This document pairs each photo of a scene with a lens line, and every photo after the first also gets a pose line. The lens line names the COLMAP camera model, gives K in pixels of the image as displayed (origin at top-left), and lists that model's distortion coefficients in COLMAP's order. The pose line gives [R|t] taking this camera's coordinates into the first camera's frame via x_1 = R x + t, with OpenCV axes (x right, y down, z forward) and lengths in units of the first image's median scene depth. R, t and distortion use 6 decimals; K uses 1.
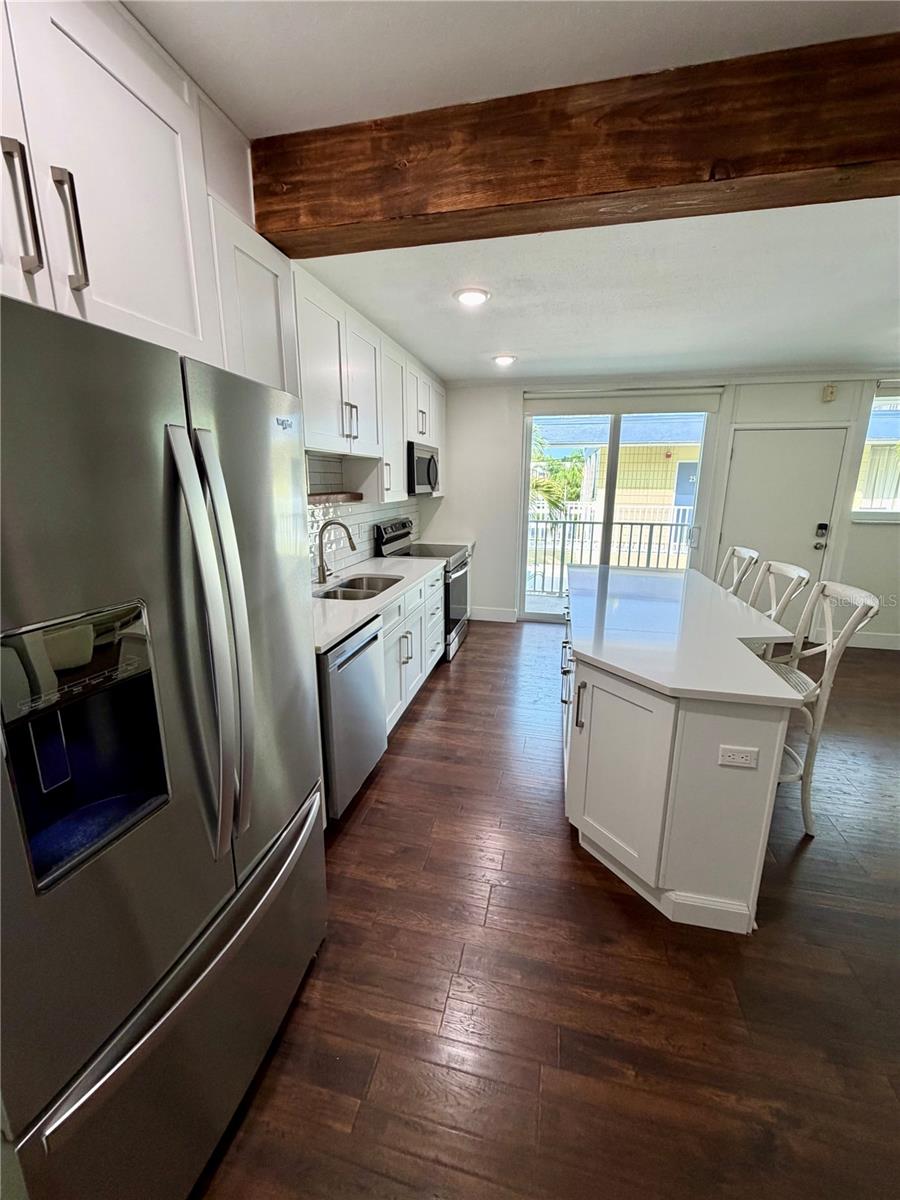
lens RADIAL K [[481.1, 0, 449.7], [0, 481.1, 595.0], [0, 0, 1]] dist [-0.000673, 0.000408]
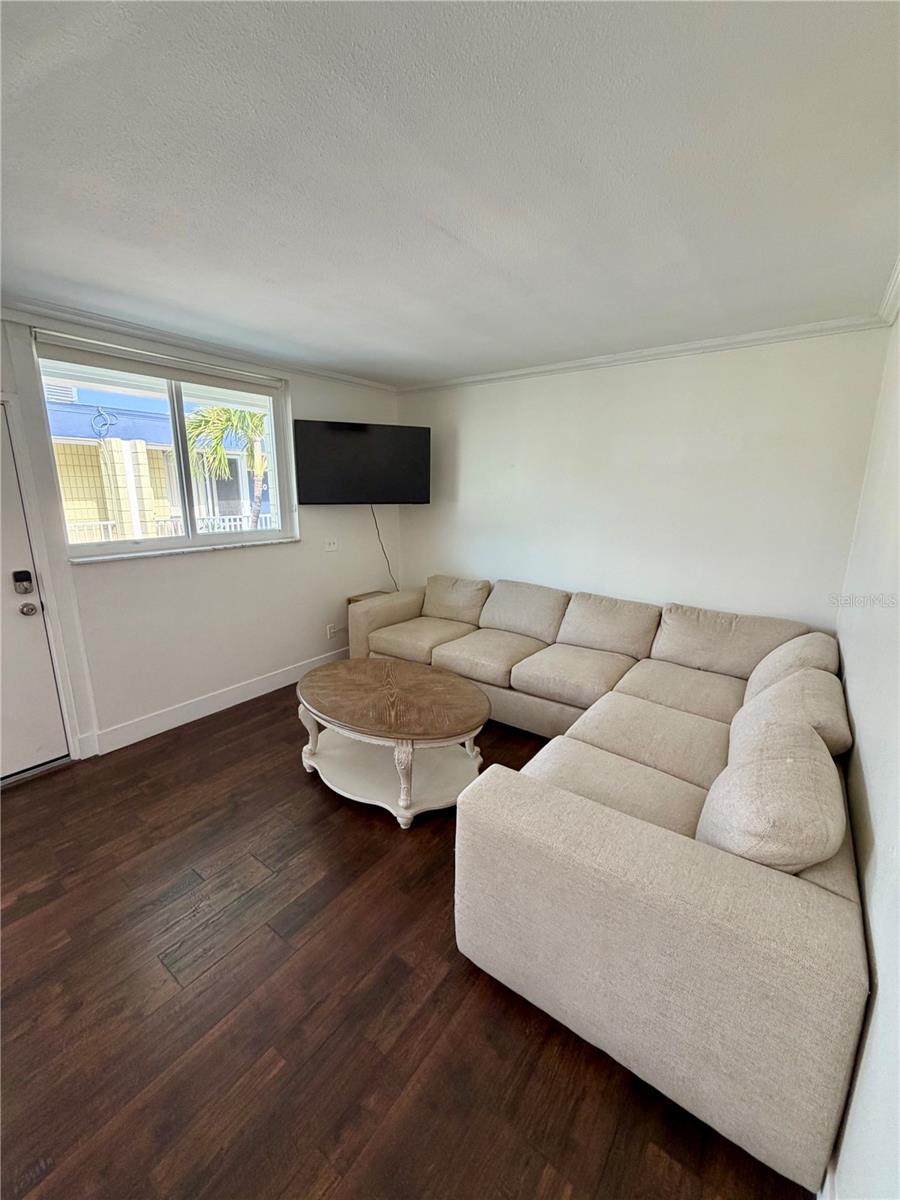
lens RADIAL K [[481.1, 0, 446.1], [0, 481.1, 590.6], [0, 0, 1]] dist [-0.000673, 0.000408]
pose [[0.398650, -0.196616, 0.895779, 0.464050], [0.216511, 0.969316, 0.116403, -0.083671], [-0.891180, 0.147542, 0.428987, 0.316654]]
